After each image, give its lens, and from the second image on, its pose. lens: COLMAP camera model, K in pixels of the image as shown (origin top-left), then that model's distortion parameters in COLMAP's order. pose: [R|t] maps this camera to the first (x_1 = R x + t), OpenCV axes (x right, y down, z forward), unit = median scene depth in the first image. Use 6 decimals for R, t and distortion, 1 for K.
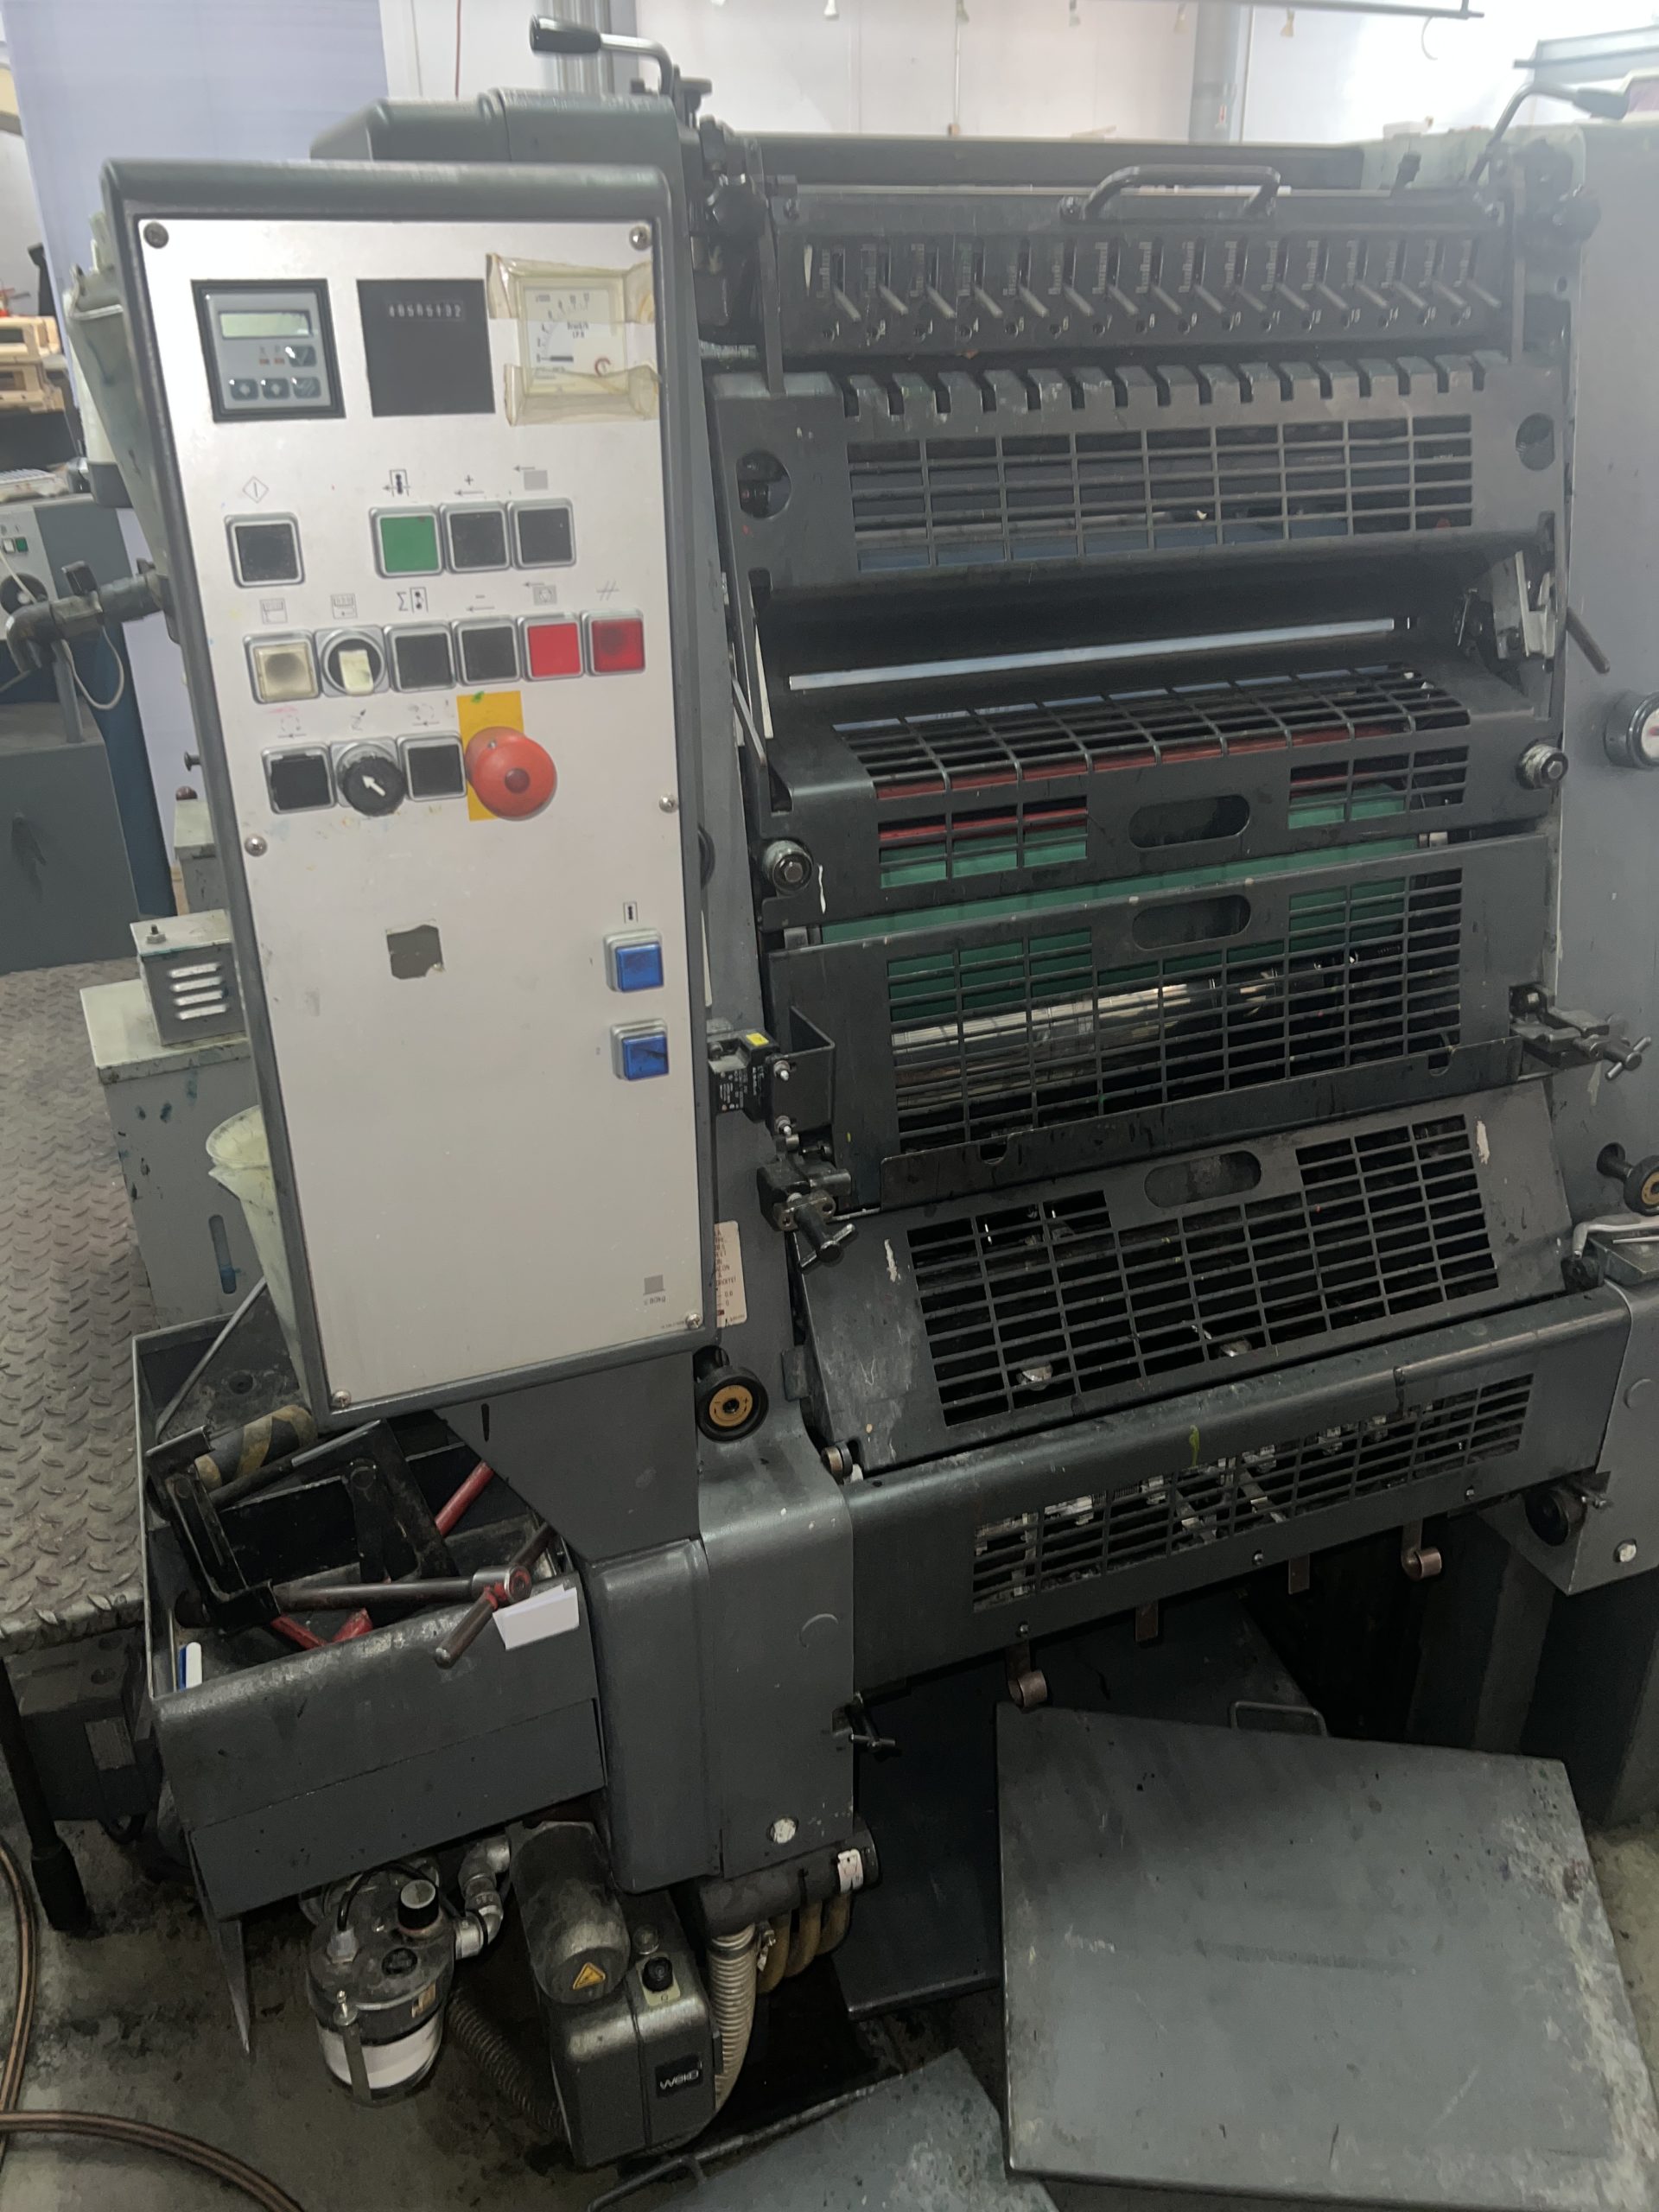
lens RADIAL K [[1684.7, 0, 822.8], [0, 1684.7, 1088.3], [0, 0, 1]] dist [0.061402, -0.067085]
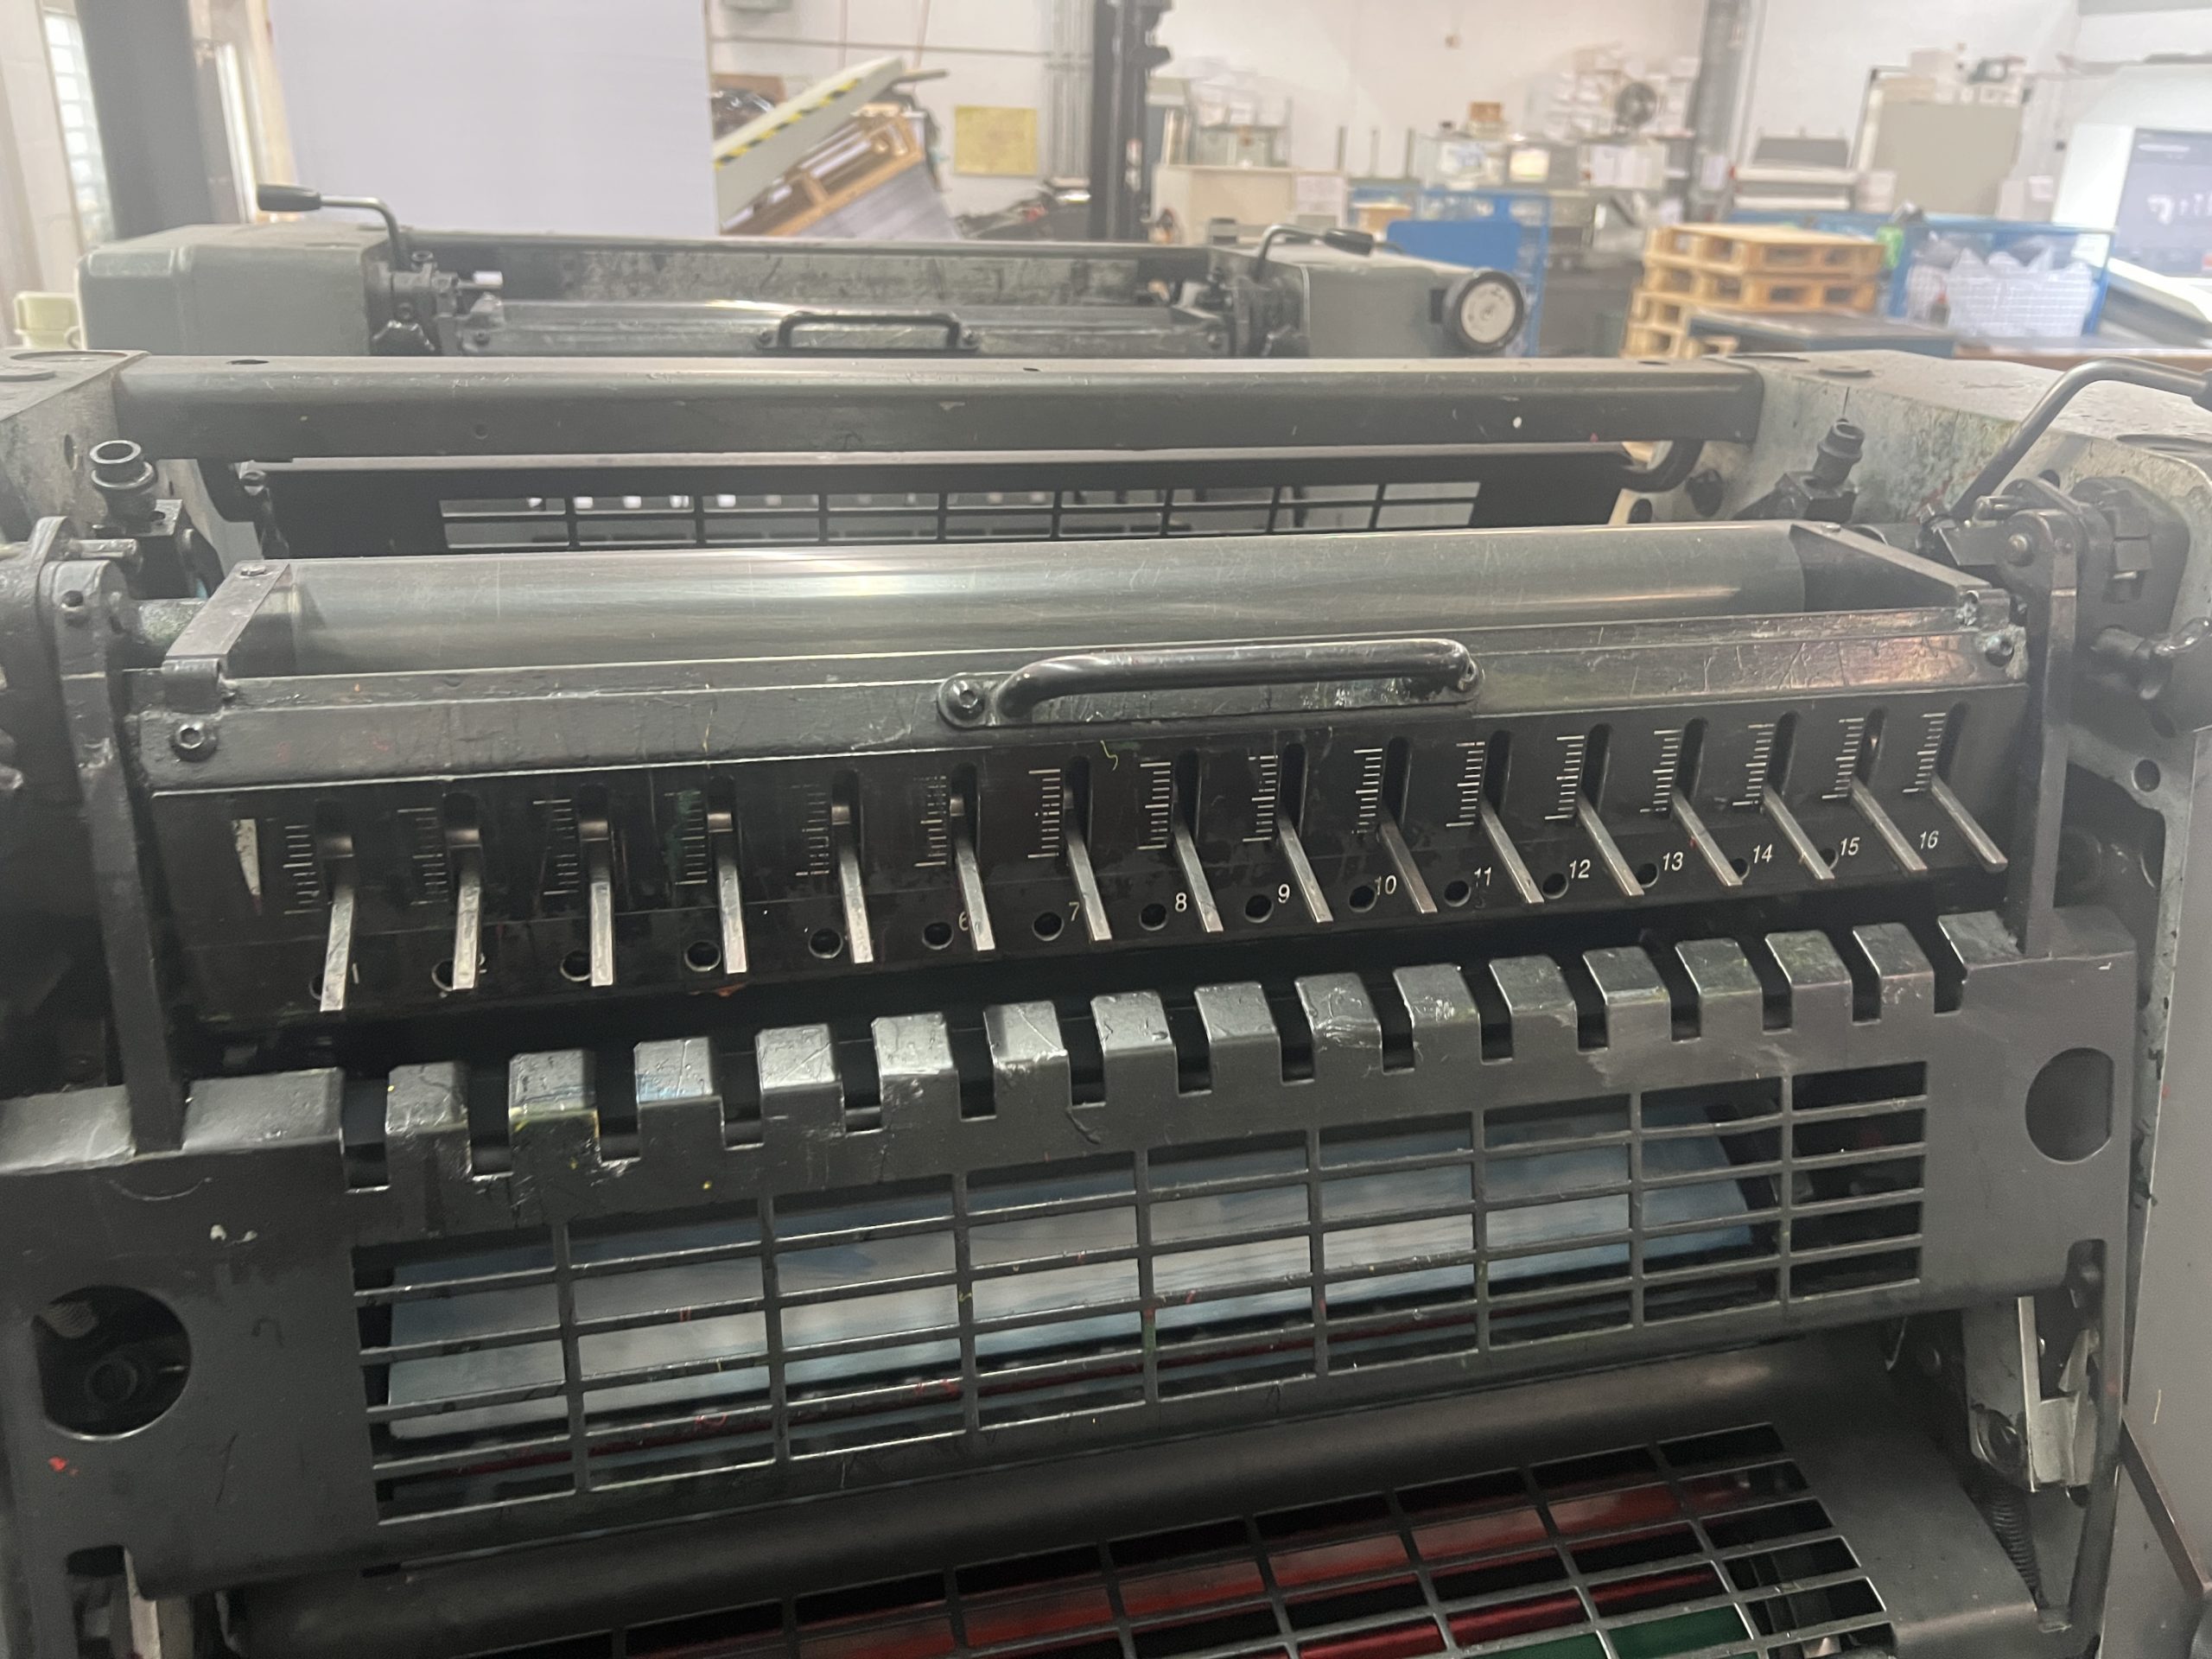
lens RADIAL K [[1684.7, 0, 1109.4], [0, 1684.7, 828.2], [0, 0, 1]] dist [0.061402, -0.067085]
pose [[0.991441, 0.083304, -0.100519, 0.236140], [-0.089707, 0.994102, -0.060944, -0.481067], [0.094850, 0.069440, 0.993067, 0.604985]]
